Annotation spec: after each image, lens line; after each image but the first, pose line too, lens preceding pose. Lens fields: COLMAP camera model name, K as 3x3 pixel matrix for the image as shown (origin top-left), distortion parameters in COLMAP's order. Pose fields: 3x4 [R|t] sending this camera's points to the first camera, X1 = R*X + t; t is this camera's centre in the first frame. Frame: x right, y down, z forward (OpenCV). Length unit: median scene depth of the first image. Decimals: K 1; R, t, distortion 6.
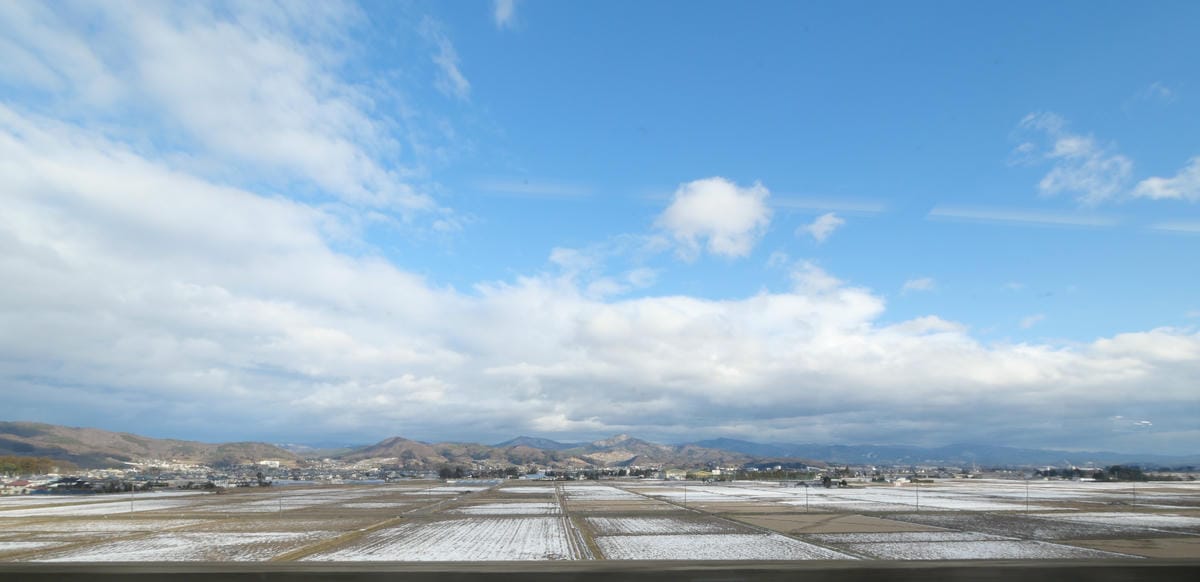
lens RADIAL K [[458.6, 0, 599.6], [0, 458.6, 282.0], [0, 0, 1]] dist [-0.002304, -0.000196]
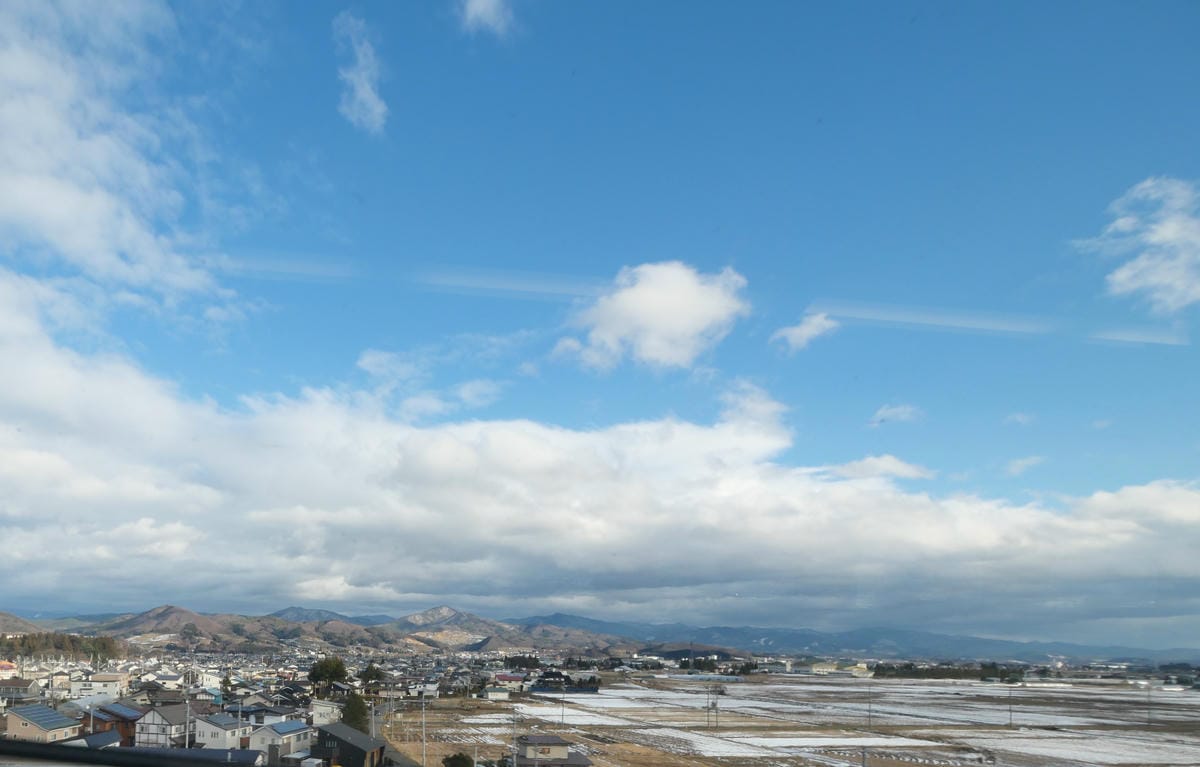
lens RADIAL K [[636.3, 0, 600.4], [0, 636.3, 392.1], [0, 0, 1]] dist [0.000878, -0.003245]
pose [[0.999270, 0.028414, 0.025529, 0.250574], [-0.028192, 0.999562, -0.009020, -0.007314], [-0.025774, 0.008293, 0.999633, -0.022045]]
